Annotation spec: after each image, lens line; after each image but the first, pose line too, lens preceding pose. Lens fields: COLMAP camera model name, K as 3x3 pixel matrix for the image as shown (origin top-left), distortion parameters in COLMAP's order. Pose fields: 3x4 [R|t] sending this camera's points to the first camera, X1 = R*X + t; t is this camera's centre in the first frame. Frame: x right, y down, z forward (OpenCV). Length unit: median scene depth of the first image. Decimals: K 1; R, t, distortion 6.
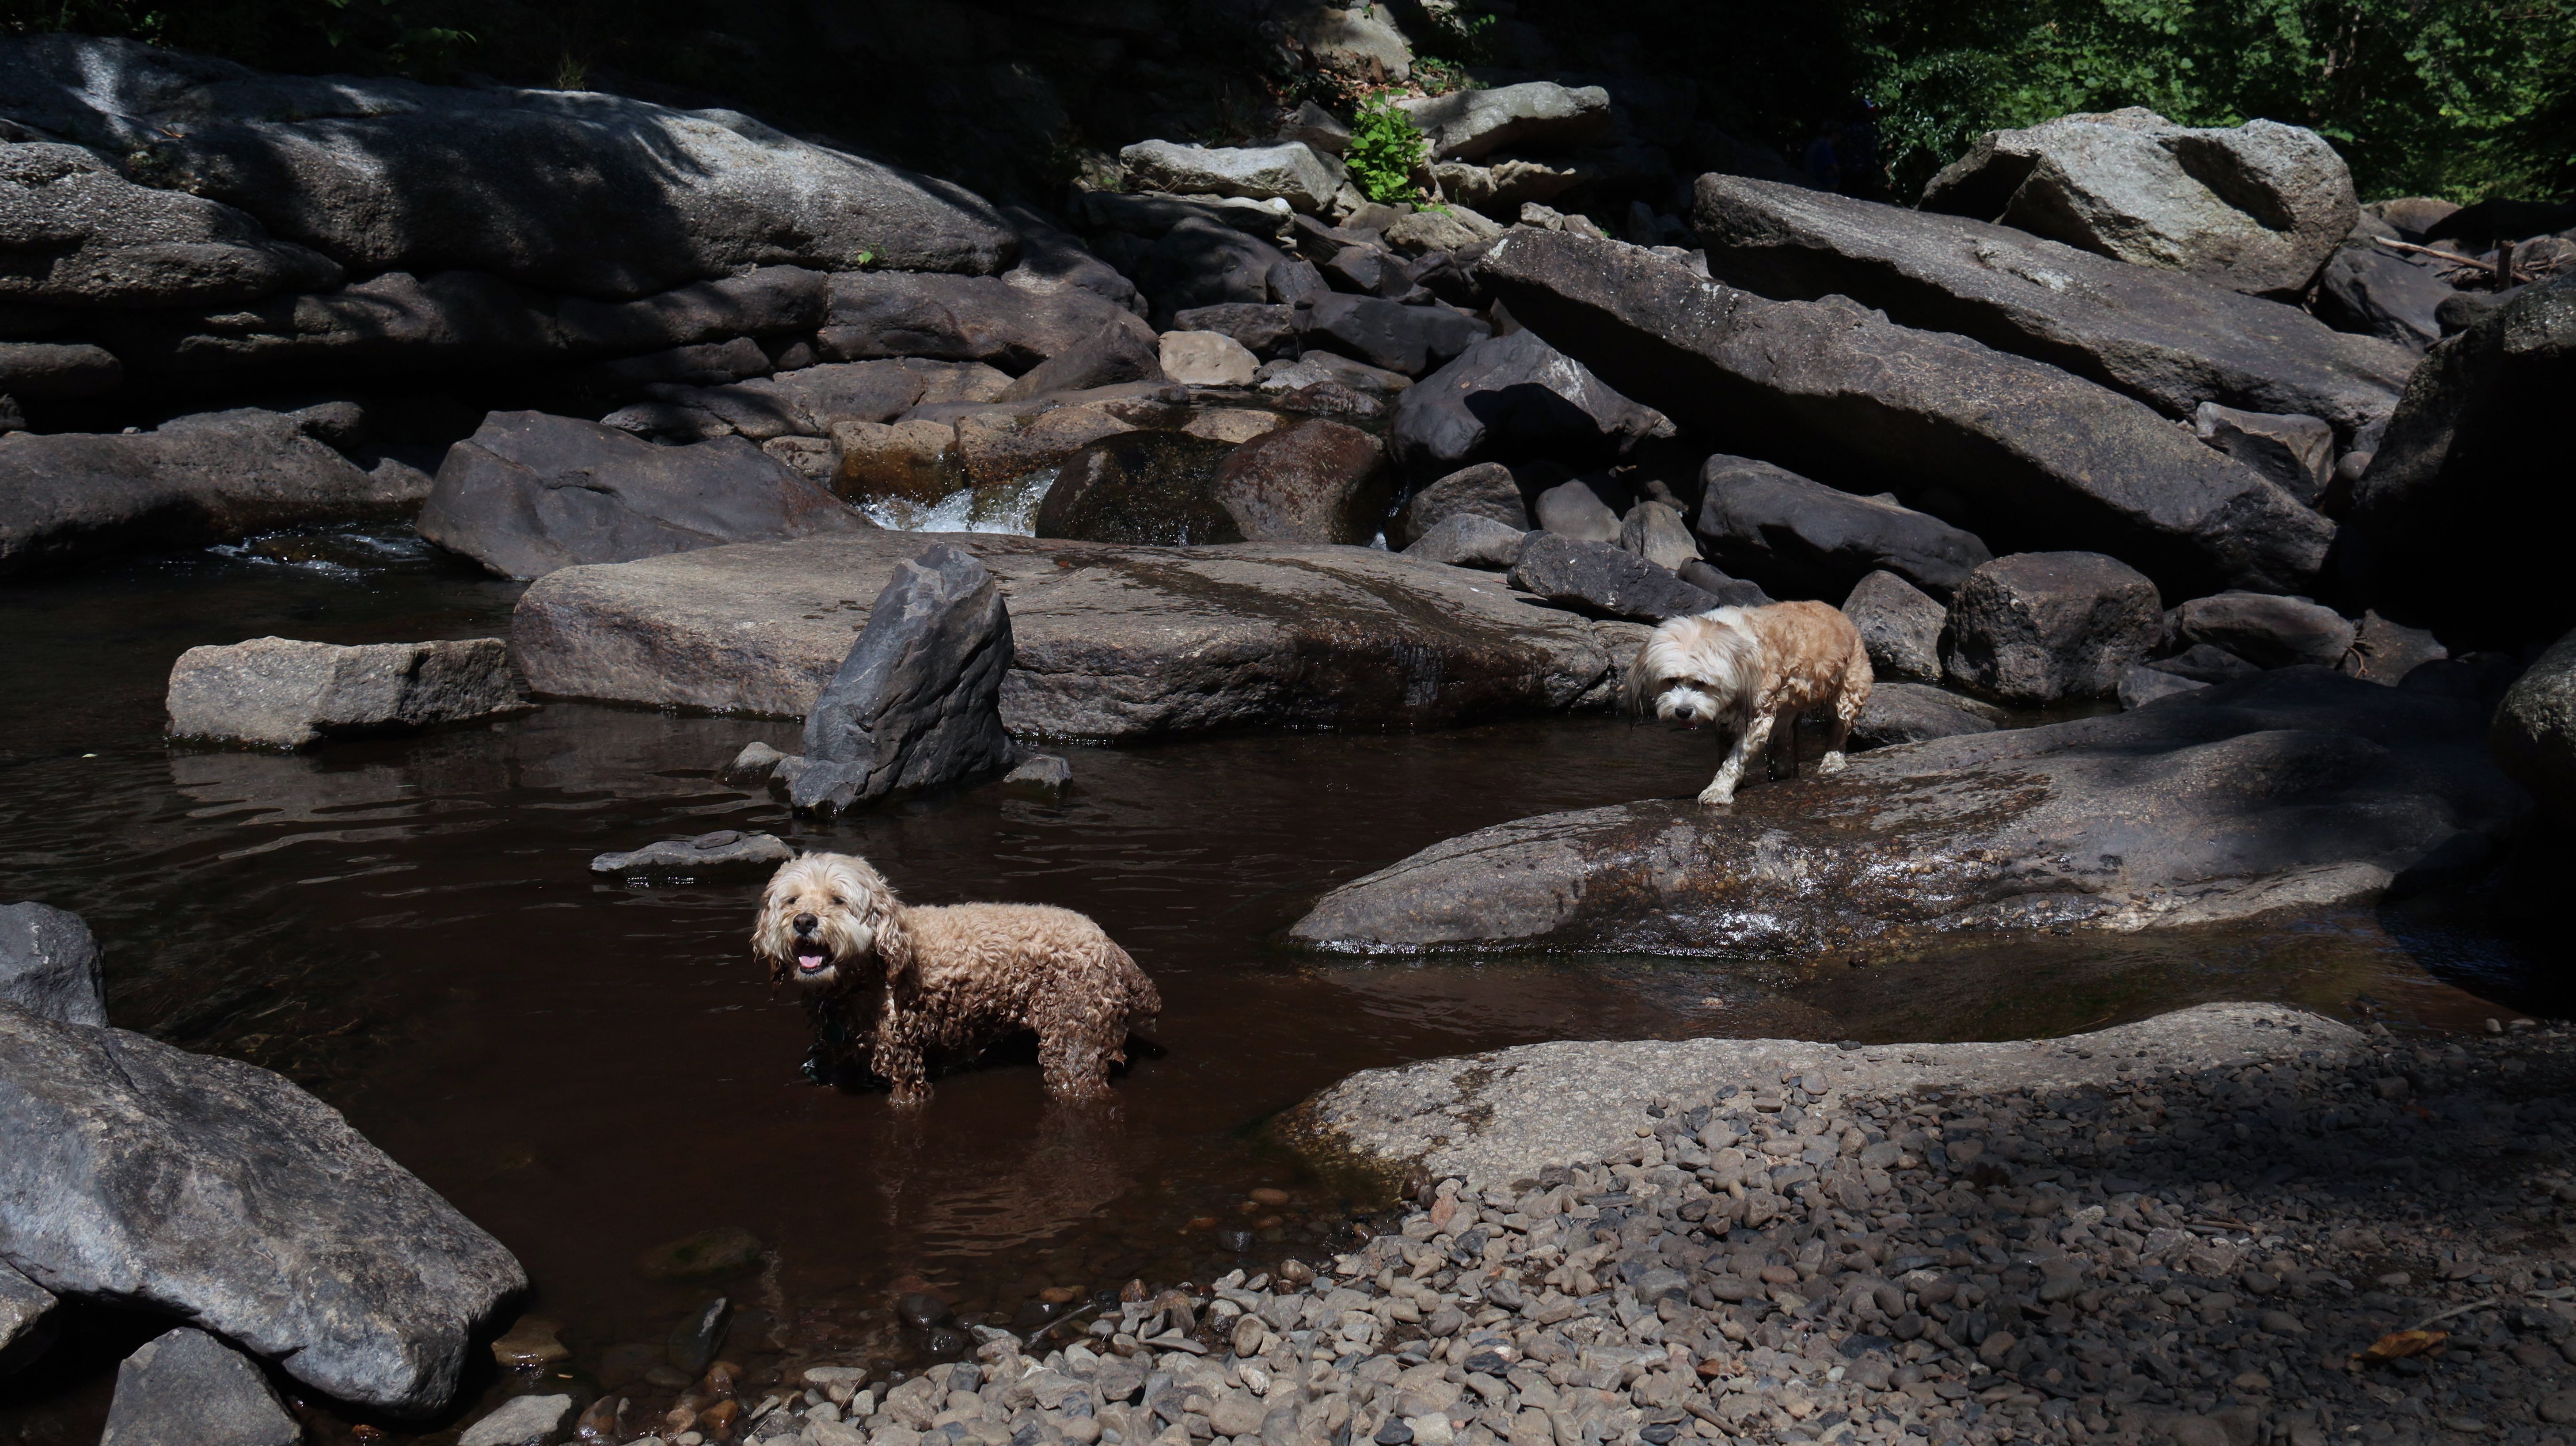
lens RADIAL K [[2096.7, 0, 1260.0], [0, 2096.7, 800.5], [0, 0, 1]] dist [-0.025462, 0.010035]
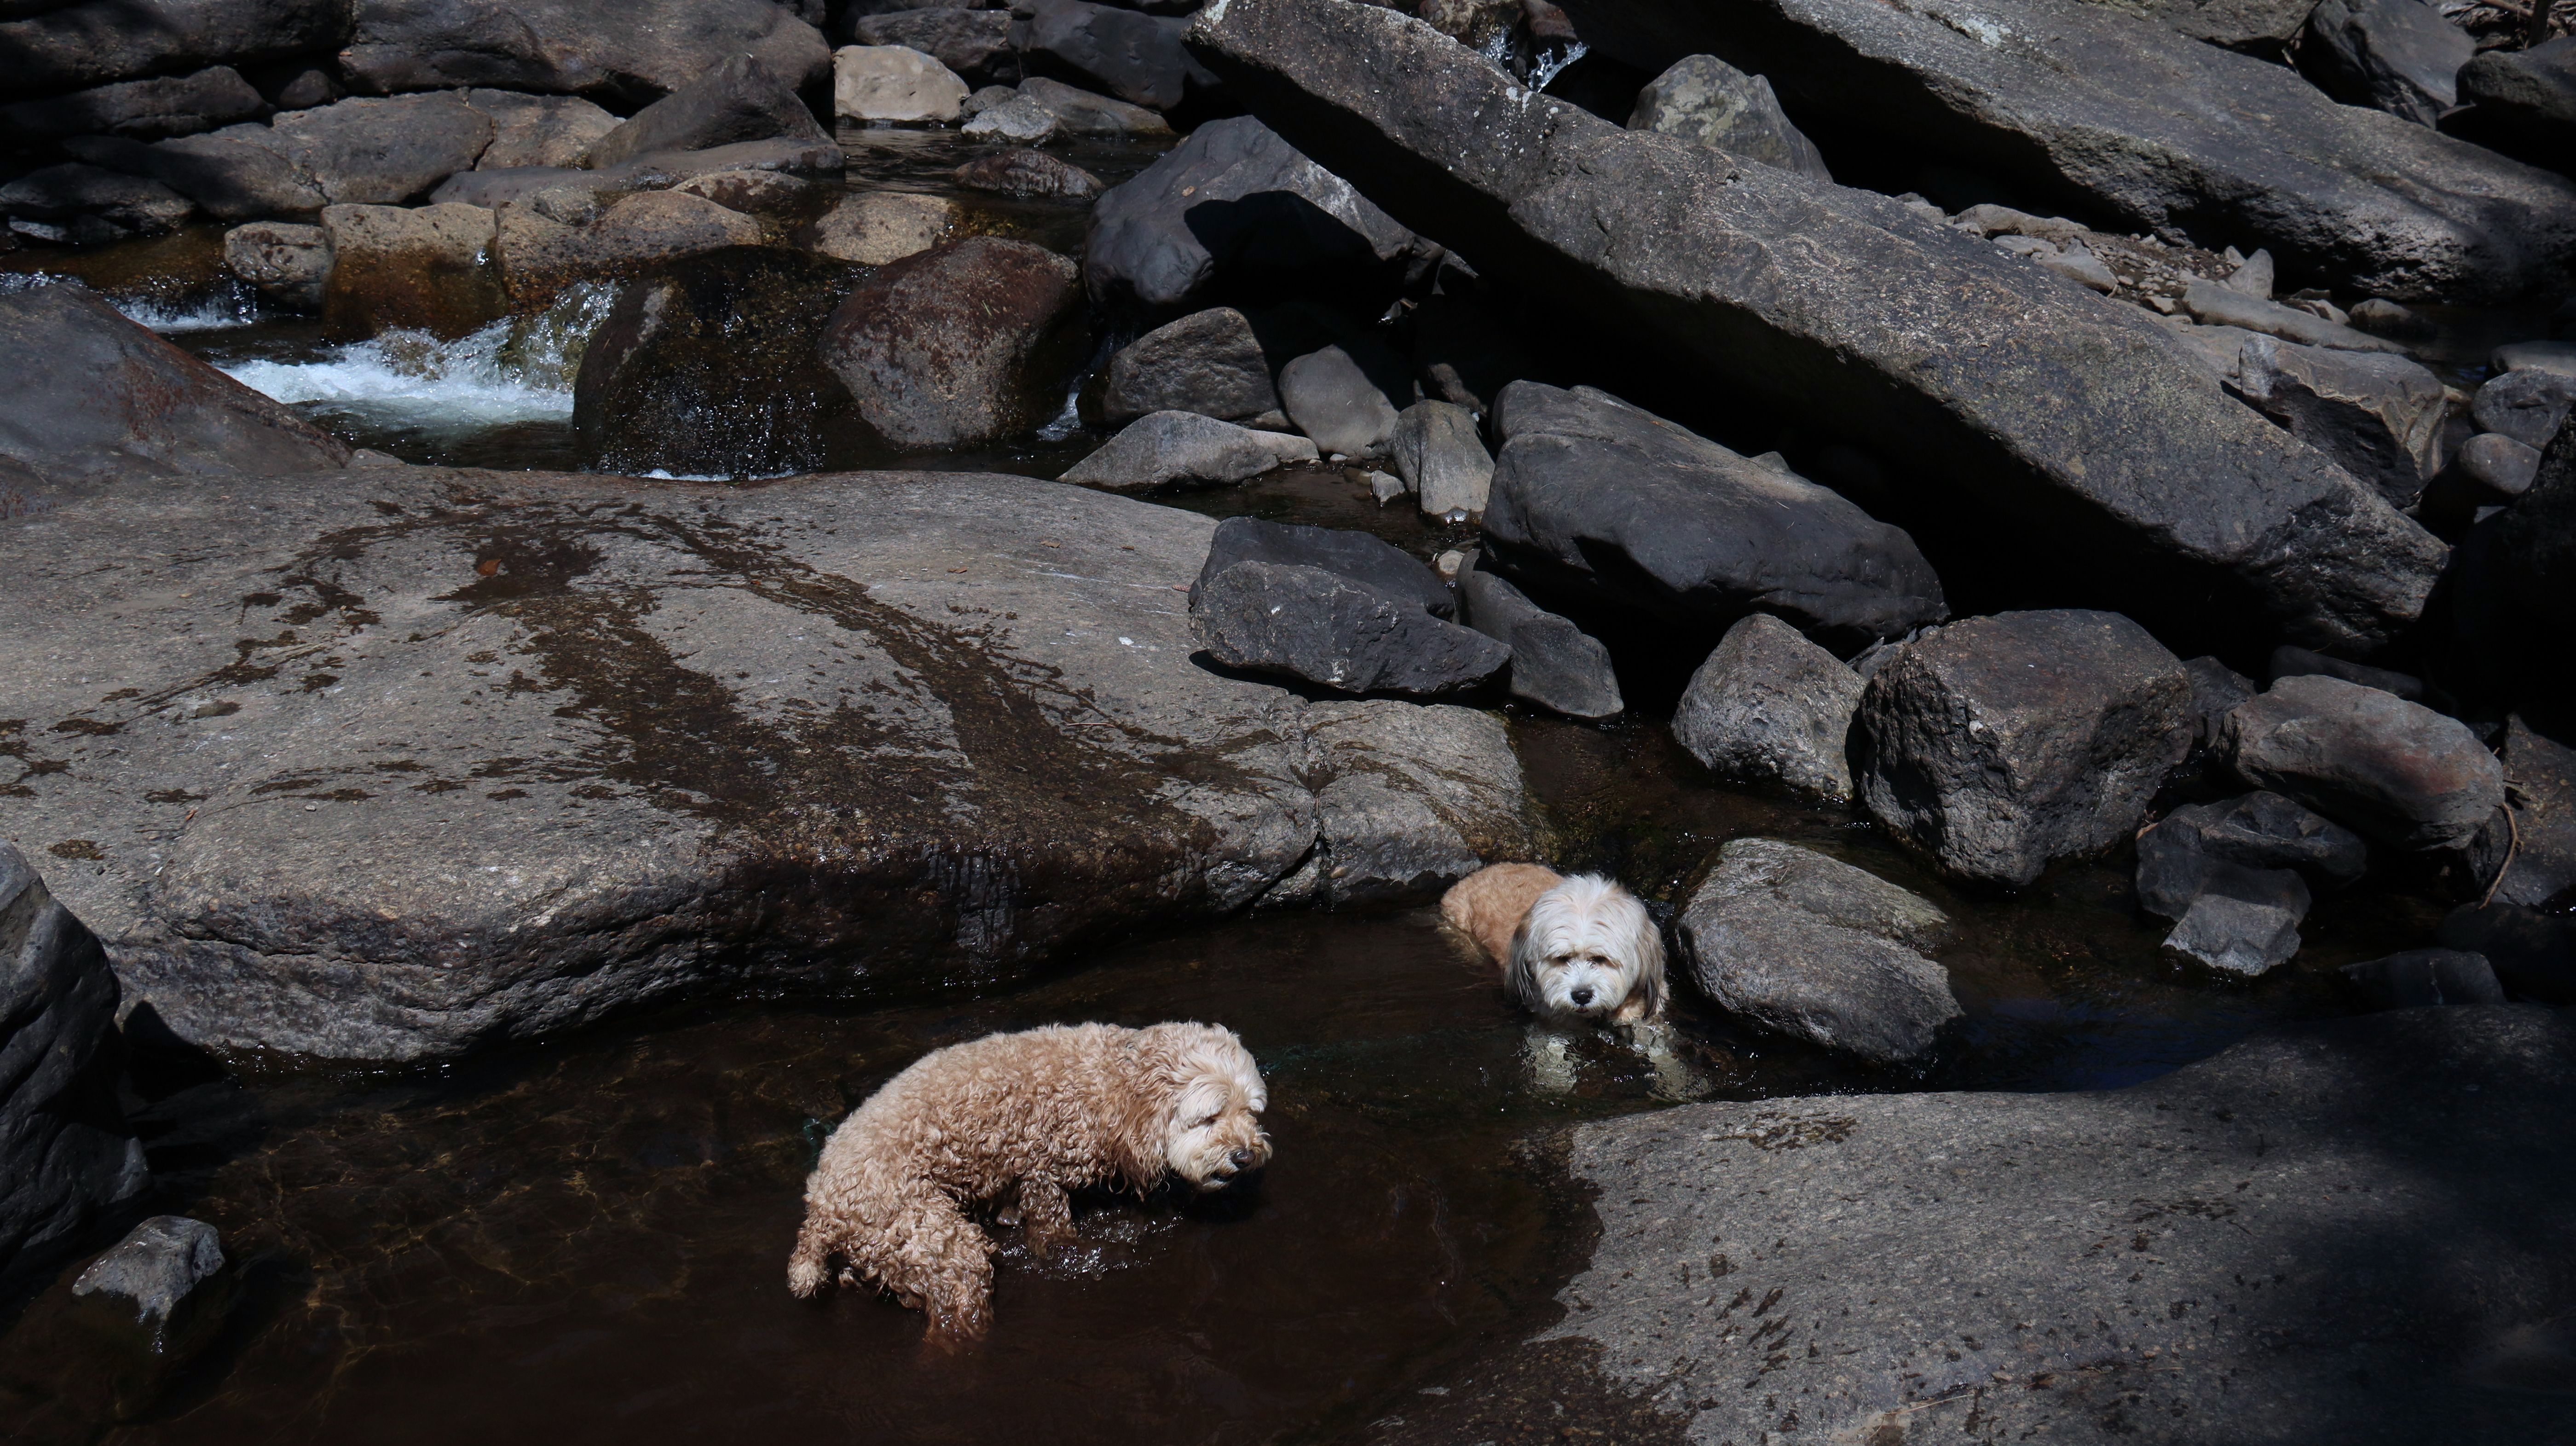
lens RADIAL K [[2255.9, 0, 1318.7], [0, 2255.9, 783.8], [0, 0, 1]] dist [-0.011992, 0.001320]
pose [[0.994502, -0.017011, 0.103325, 0.061530], [0.003704, 0.991814, 0.127641, -0.099373], [-0.104650, -0.126556, 0.986424, 0.223195]]
